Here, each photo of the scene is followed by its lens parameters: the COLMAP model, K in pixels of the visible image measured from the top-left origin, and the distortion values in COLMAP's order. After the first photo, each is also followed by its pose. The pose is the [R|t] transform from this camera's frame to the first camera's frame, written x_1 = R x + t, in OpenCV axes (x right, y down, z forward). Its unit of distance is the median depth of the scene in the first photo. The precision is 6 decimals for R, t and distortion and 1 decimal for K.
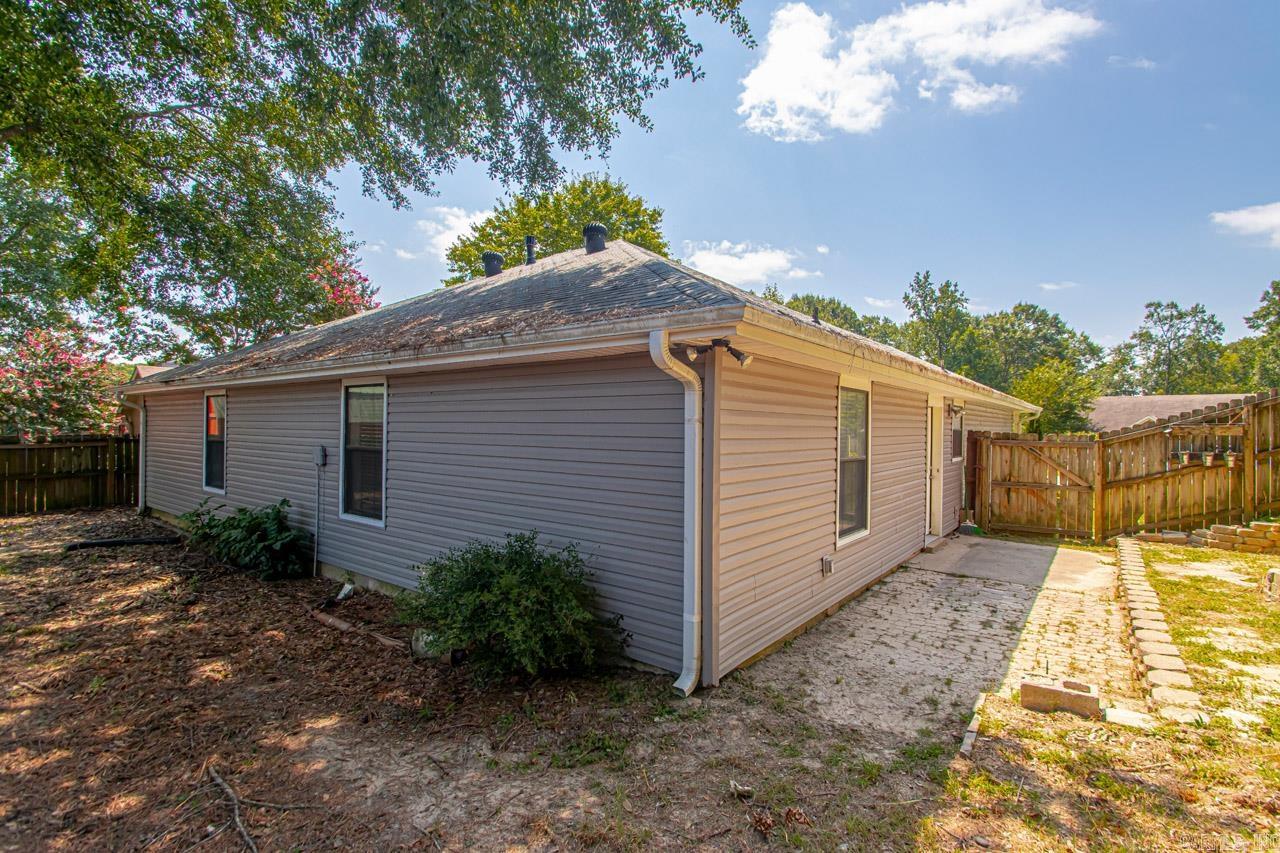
lens RADIAL K [[595.3, 0, 654.8], [0, 595.3, 424.4], [0, 0, 1]] dist [0.009401, -0.013798]
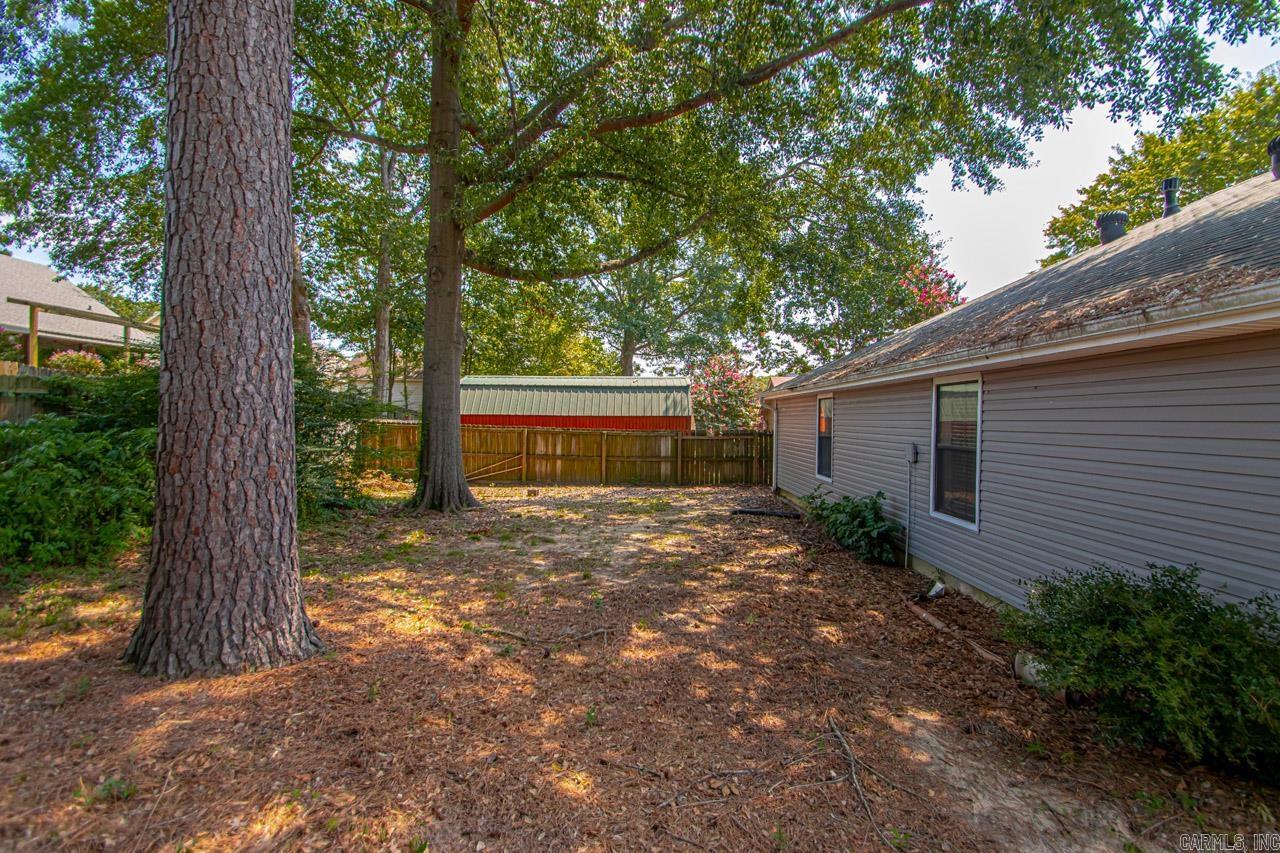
lens RADIAL K [[595.3, 0, 649.9], [0, 595.3, 423.8], [0, 0, 1]] dist [0.009401, -0.013798]
pose [[0.612288, 0.004466, -0.790622, -0.022325], [-0.003765, 0.999989, 0.002732, 0.000309], [0.790626, 0.001304, 0.612298, 0.002774]]
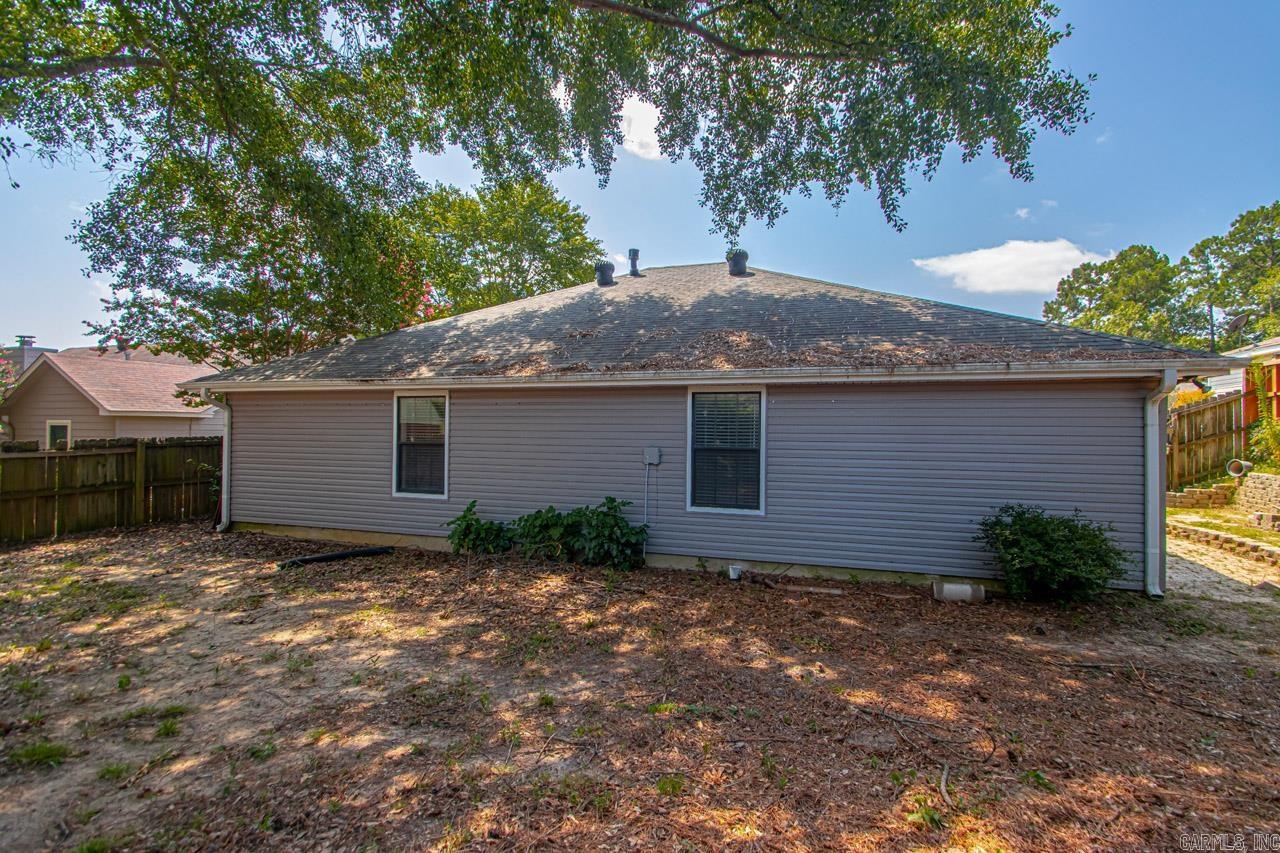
lens RADIAL K [[595.3, 0, 650.1], [0, 595.3, 426.6], [0, 0, 1]] dist [0.009401, -0.013798]
pose [[0.948610, -0.001820, 0.316442, -1.054153], [0.001075, 0.999996, 0.002530, -0.003411], [-0.316445, -0.002060, 0.948608, -0.037270]]
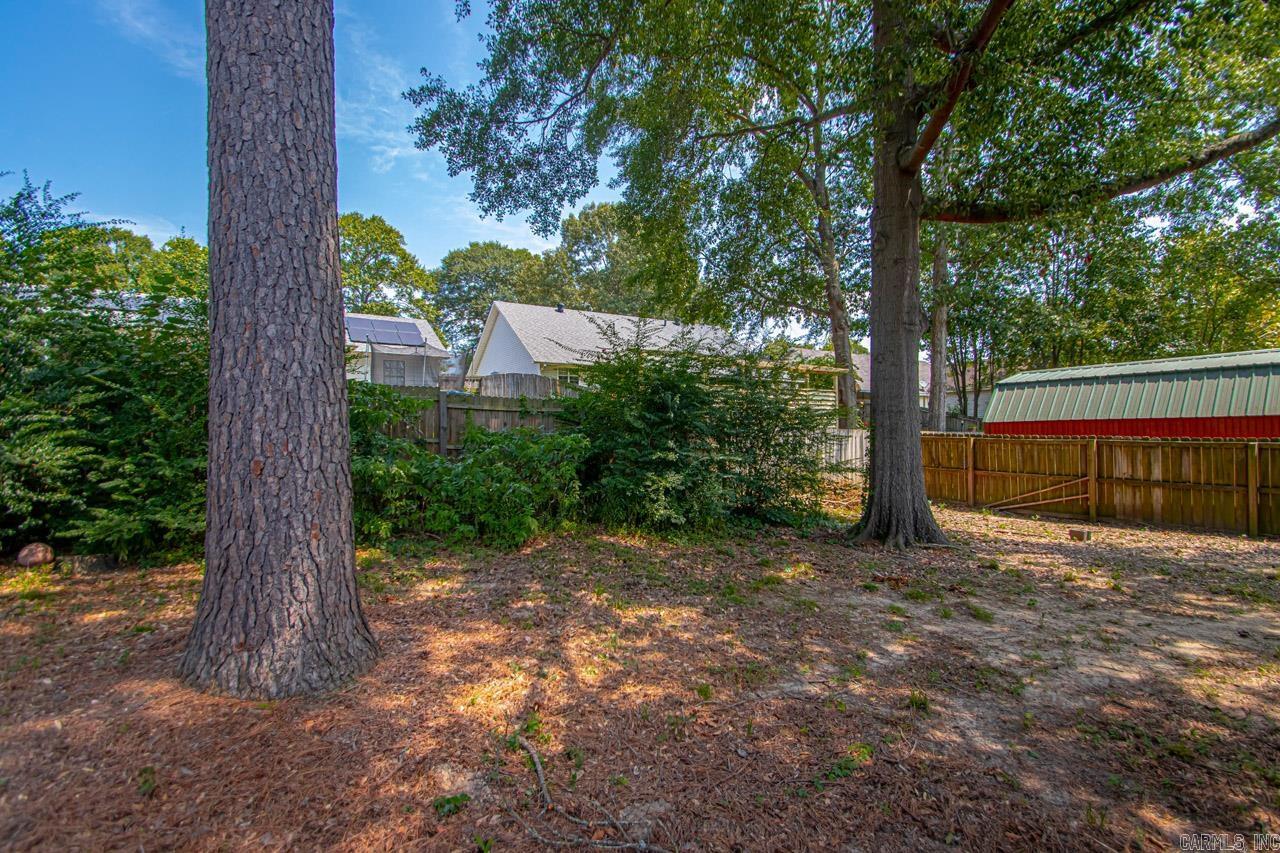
lens RADIAL K [[595.3, 0, 651.1], [0, 595.3, 431.5], [0, 0, 1]] dist [0.009401, -0.013798]
pose [[-0.327541, -0.013380, -0.944742, -0.329288], [0.007600, 0.999830, -0.016795, 0.029747], [0.944806, -0.012681, -0.327384, 0.531016]]
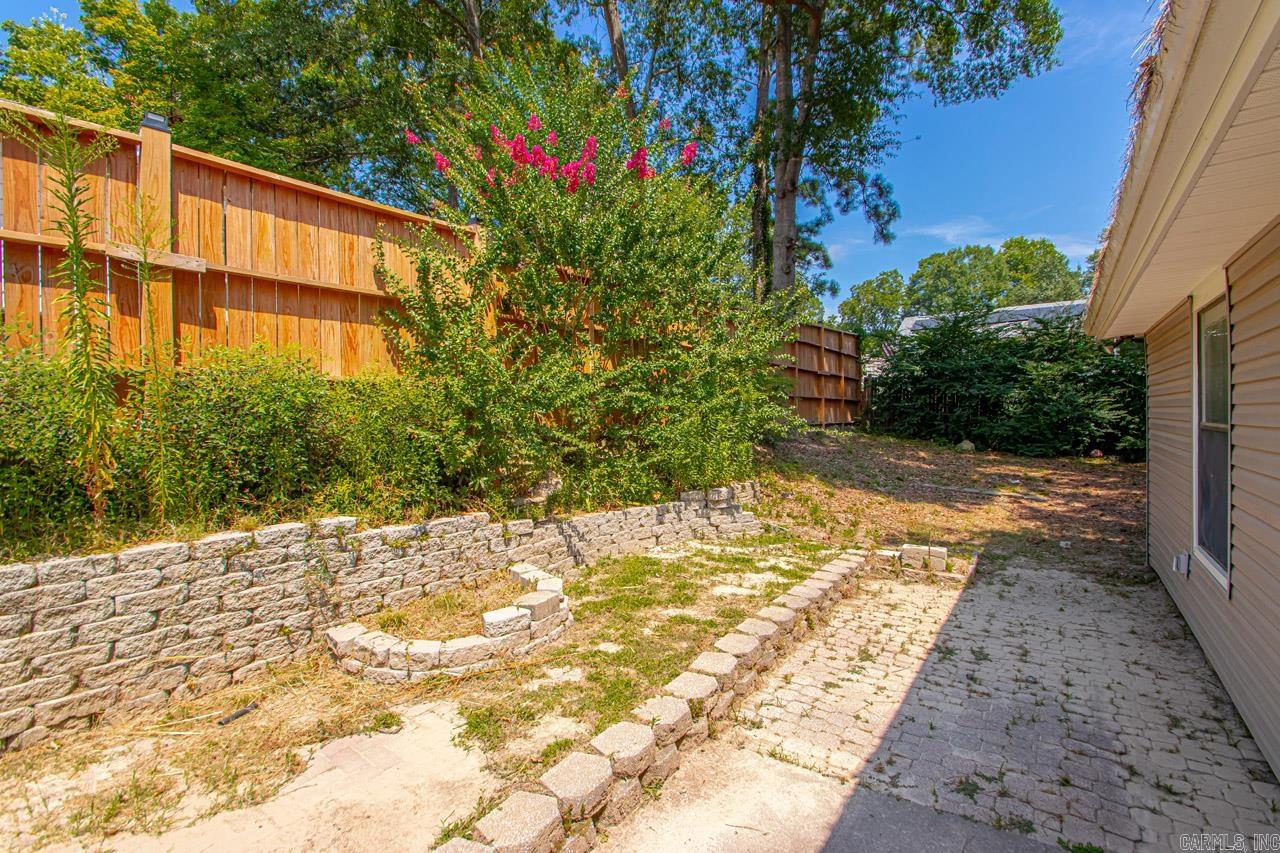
lens RADIAL K [[595.3, 0, 648.7], [0, 595.3, 424.6], [0, 0, 1]] dist [0.009401, -0.013798]
pose [[-0.998806, 0.002972, -0.048758, 0.867205], [0.002240, 0.999884, 0.015063, 0.042203], [0.048797, 0.014936, -0.998697, 1.485588]]
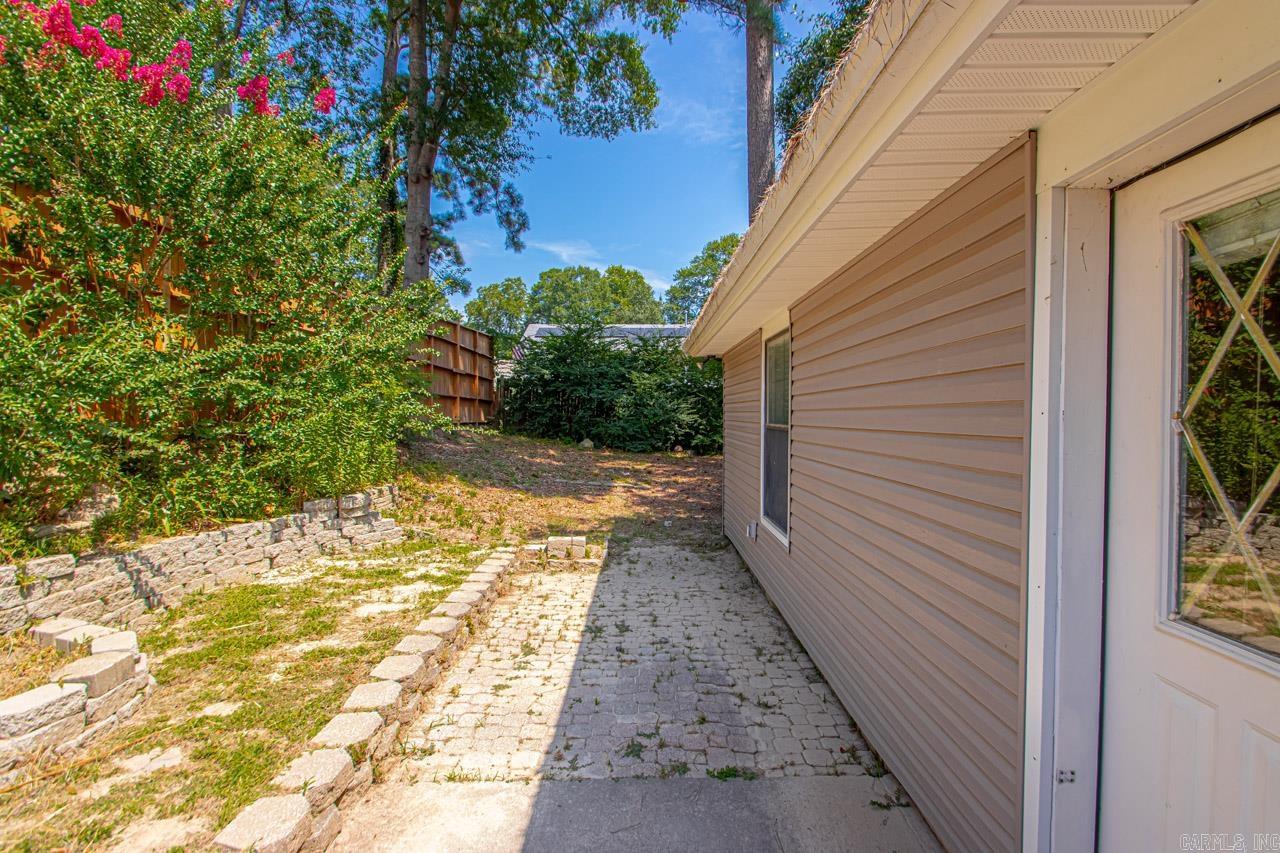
lens RADIAL K [[595.3, 0, 651.4], [0, 595.3, 428.1], [0, 0, 1]] dist [0.009401, -0.013798]
pose [[-0.787206, -0.001087, -0.616690, 0.899466], [-0.014938, 0.999739, 0.017307, 0.044732], [0.616510, 0.022836, -0.787016, 1.452555]]
